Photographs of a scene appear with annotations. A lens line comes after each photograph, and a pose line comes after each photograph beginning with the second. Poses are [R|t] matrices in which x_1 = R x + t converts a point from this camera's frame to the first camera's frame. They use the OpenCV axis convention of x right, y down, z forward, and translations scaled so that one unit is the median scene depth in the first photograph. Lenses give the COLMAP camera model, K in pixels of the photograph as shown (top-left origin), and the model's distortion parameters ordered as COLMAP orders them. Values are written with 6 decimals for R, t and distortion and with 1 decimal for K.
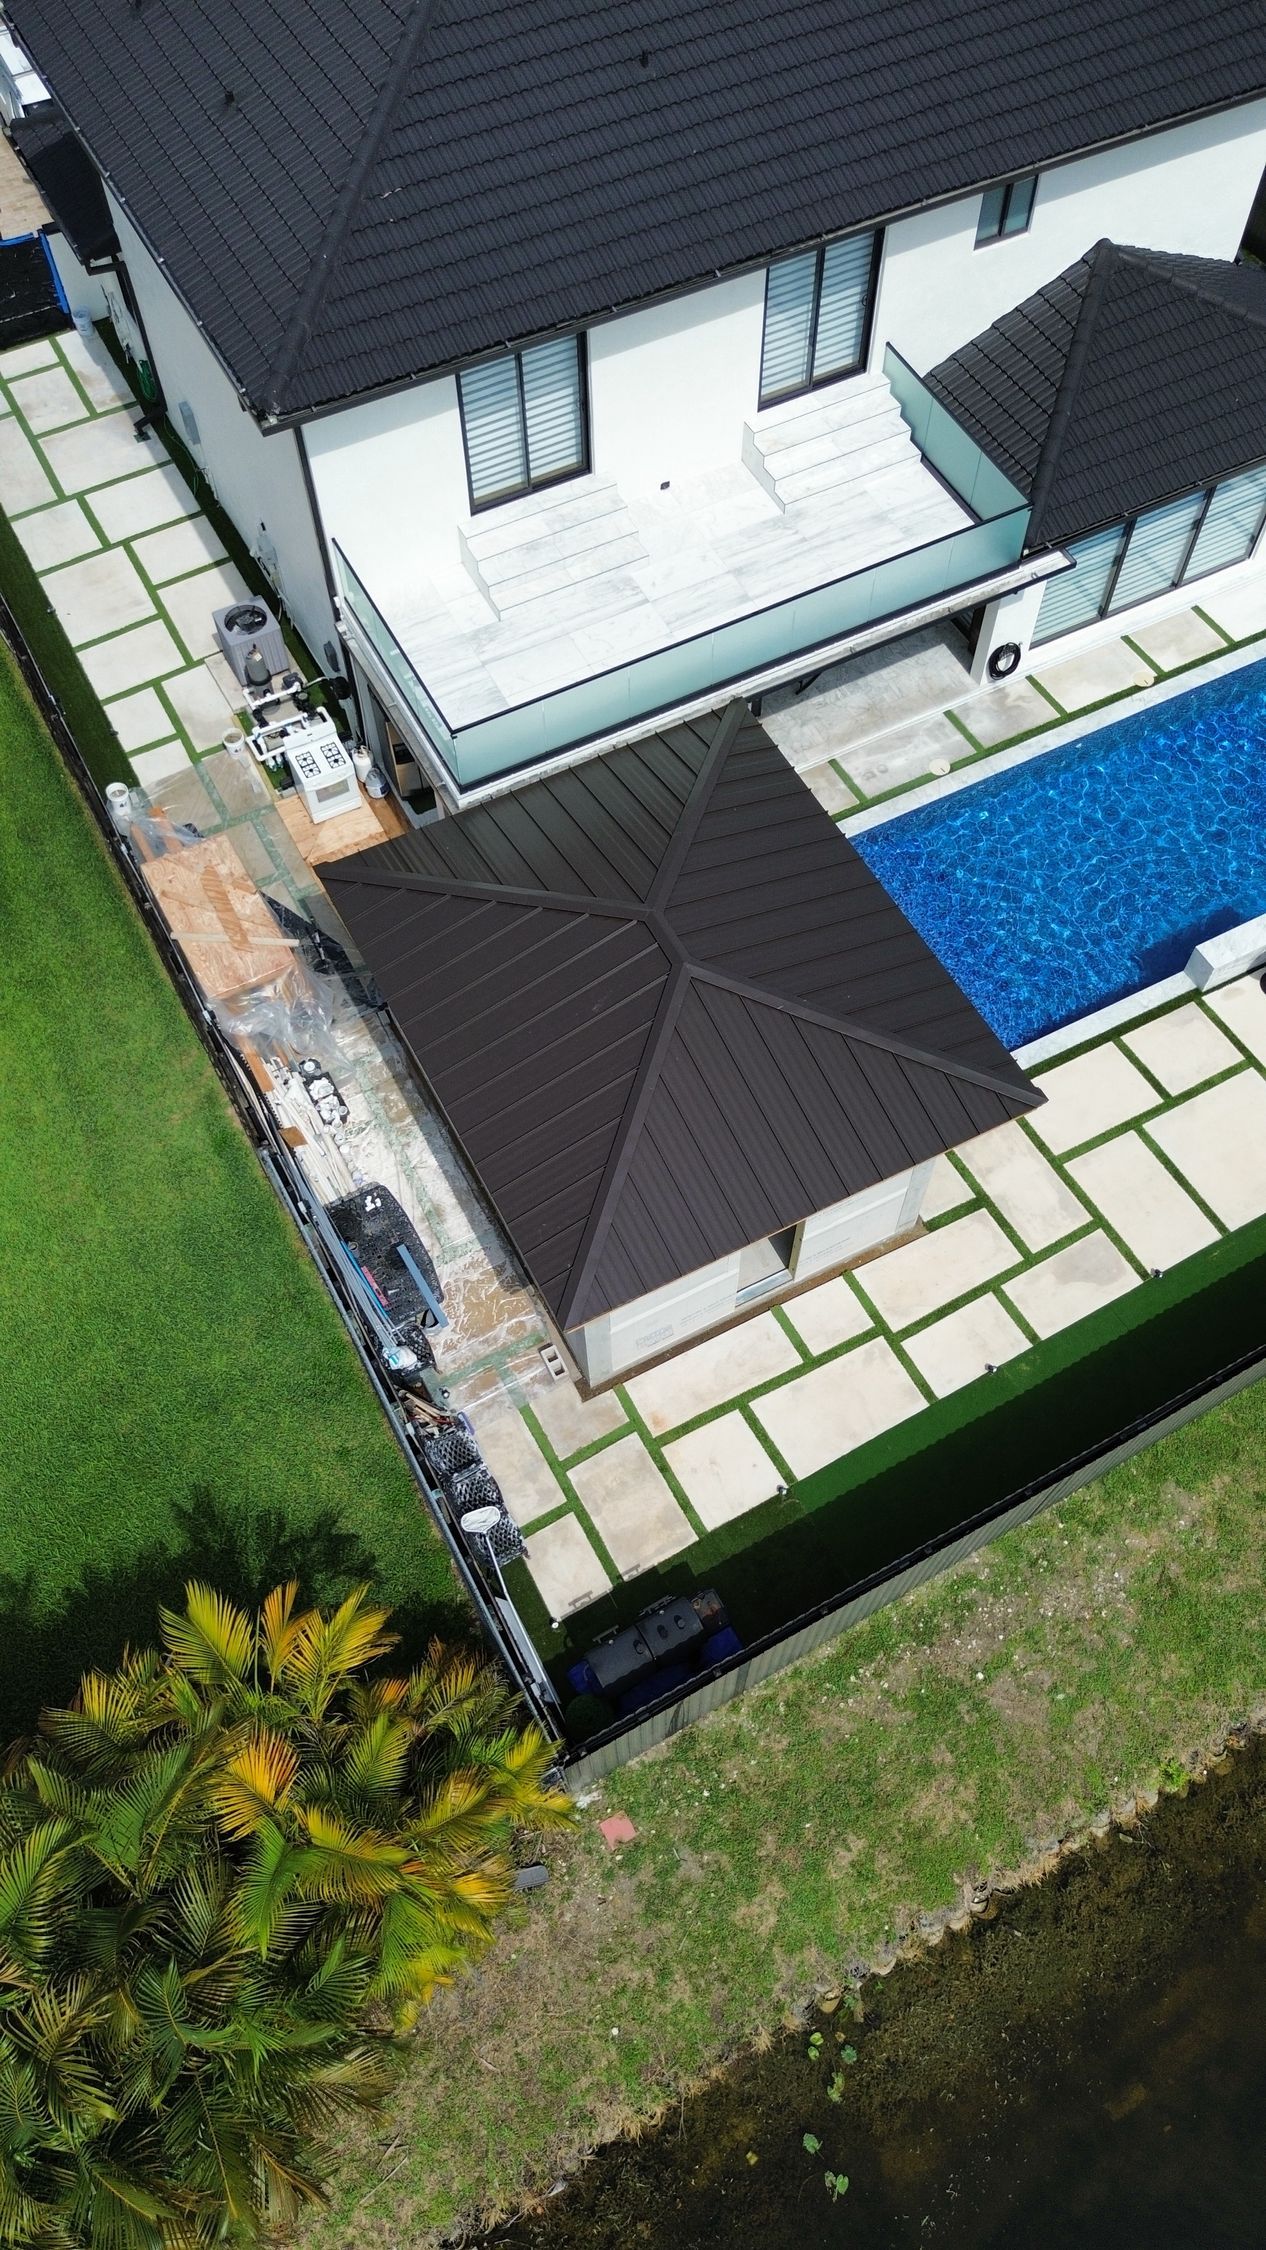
lens RADIAL K [[1601.5, 0, 636.7], [0, 1601.5, 1135.9], [0, 0, 1]] dist [0.047028, -0.049407]
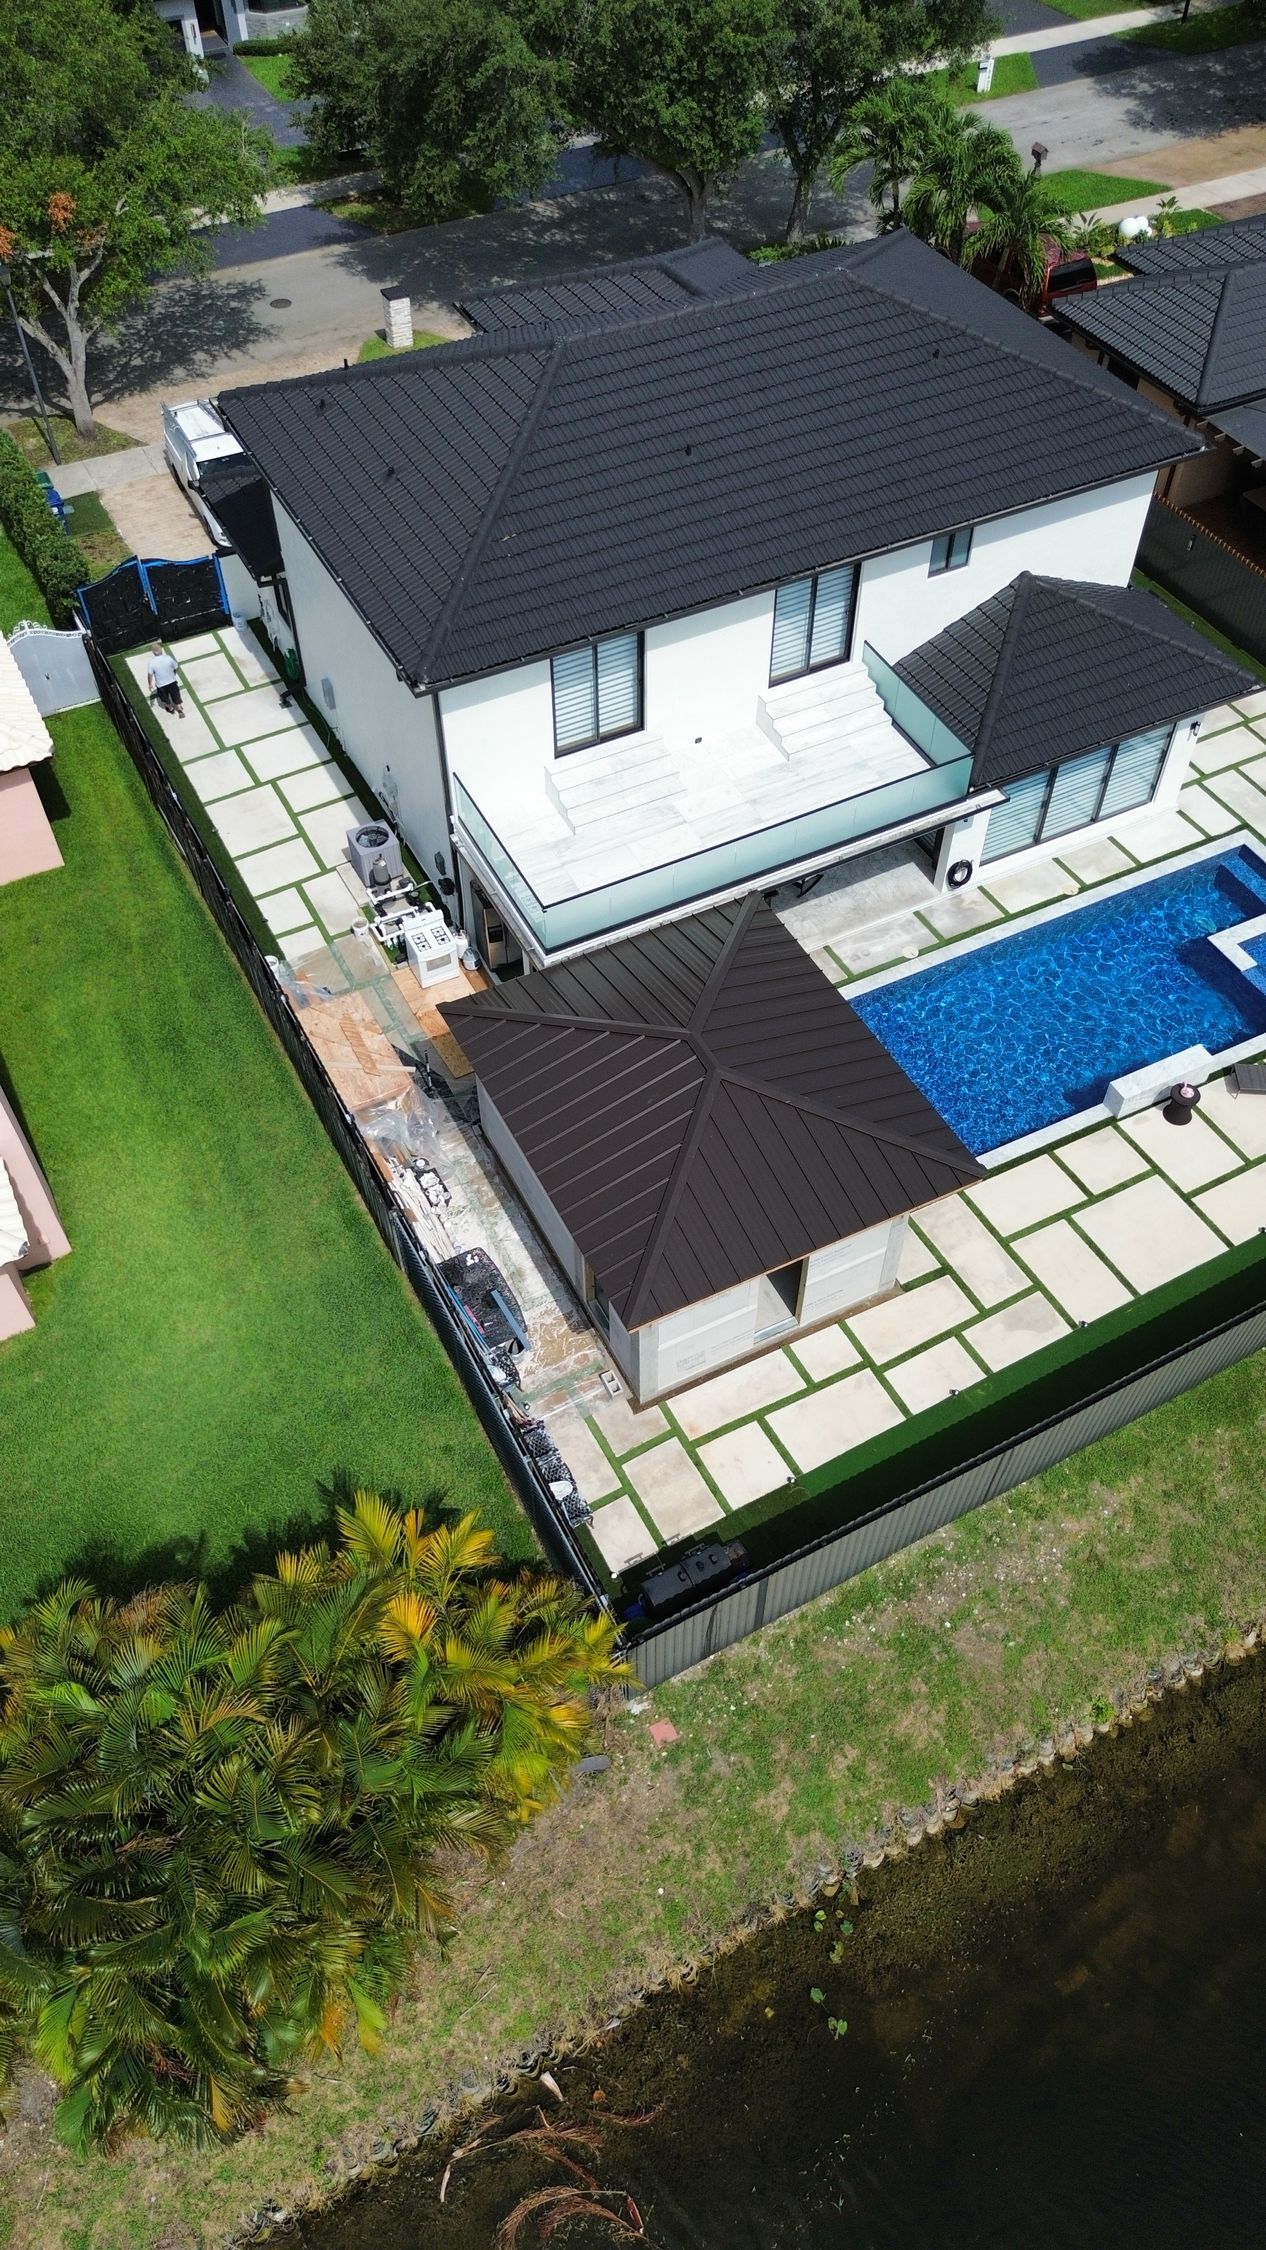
lens RADIAL K [[1601.5, 0, 636.7], [0, 1601.5, 1135.9], [0, 0, 1]] dist [0.047028, -0.049407]
pose [[0.999937, 0.011178, -0.001129, -0.031999], [-0.011215, 0.987208, -0.159043, 0.146776], [-0.000663, 0.159046, 0.987271, -0.288572]]
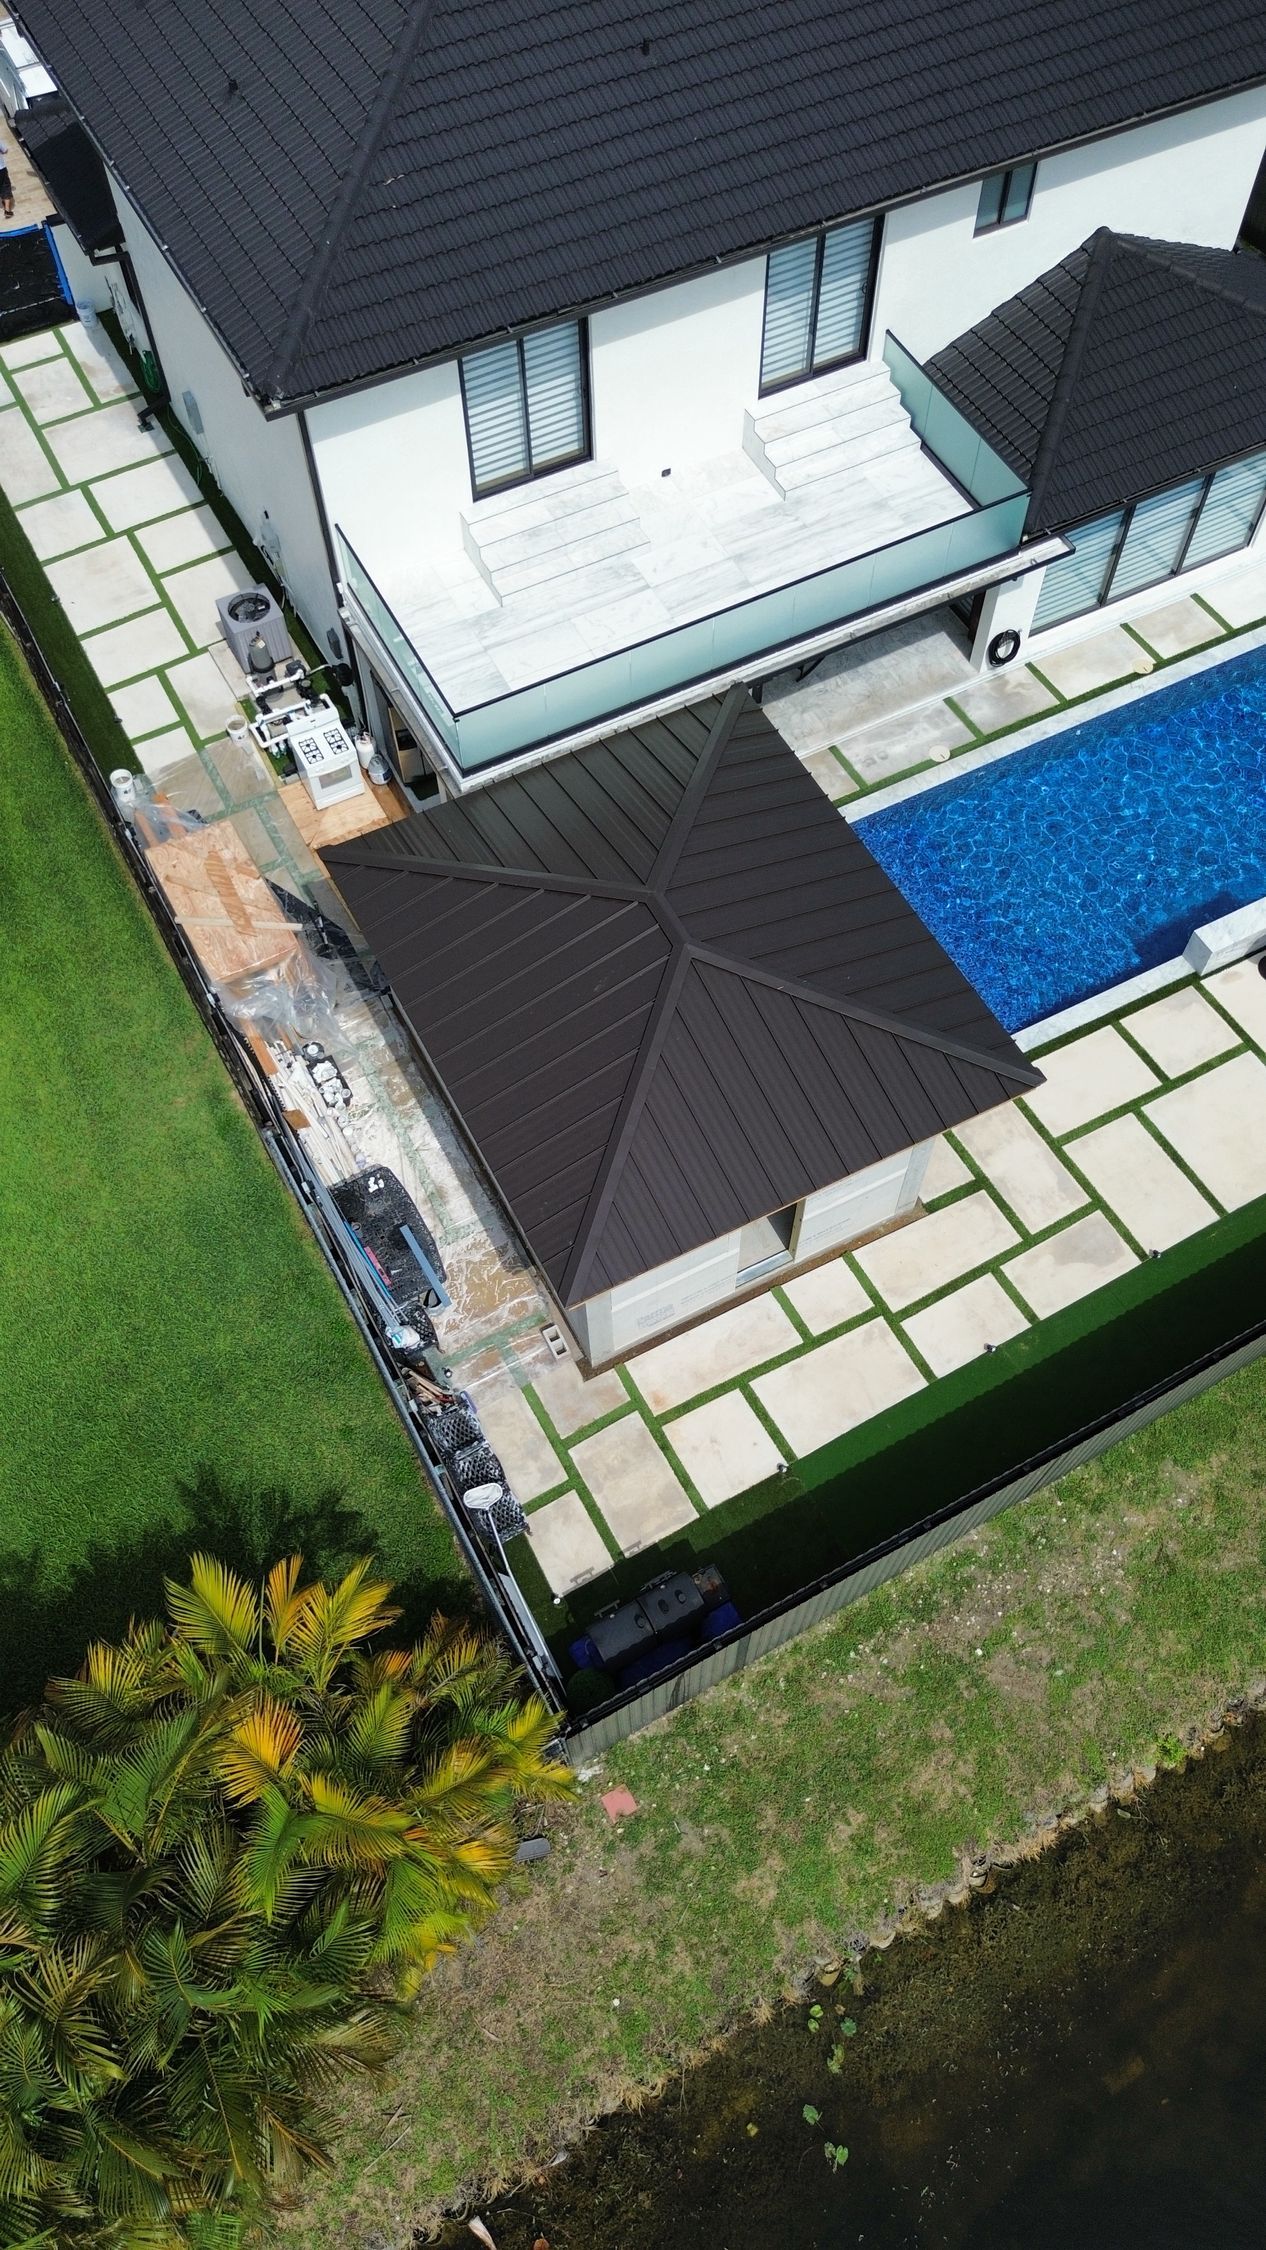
lens RADIAL K [[1601.5, 0, 636.7], [0, 1601.5, 1135.9], [0, 0, 1]] dist [0.047028, -0.049407]
pose [[0.999999, -0.000134, -0.001187, 0.000436], [0.000134, 1.000000, 0.000222, 0.011380], [0.001187, -0.000222, 0.999999, -0.006381]]
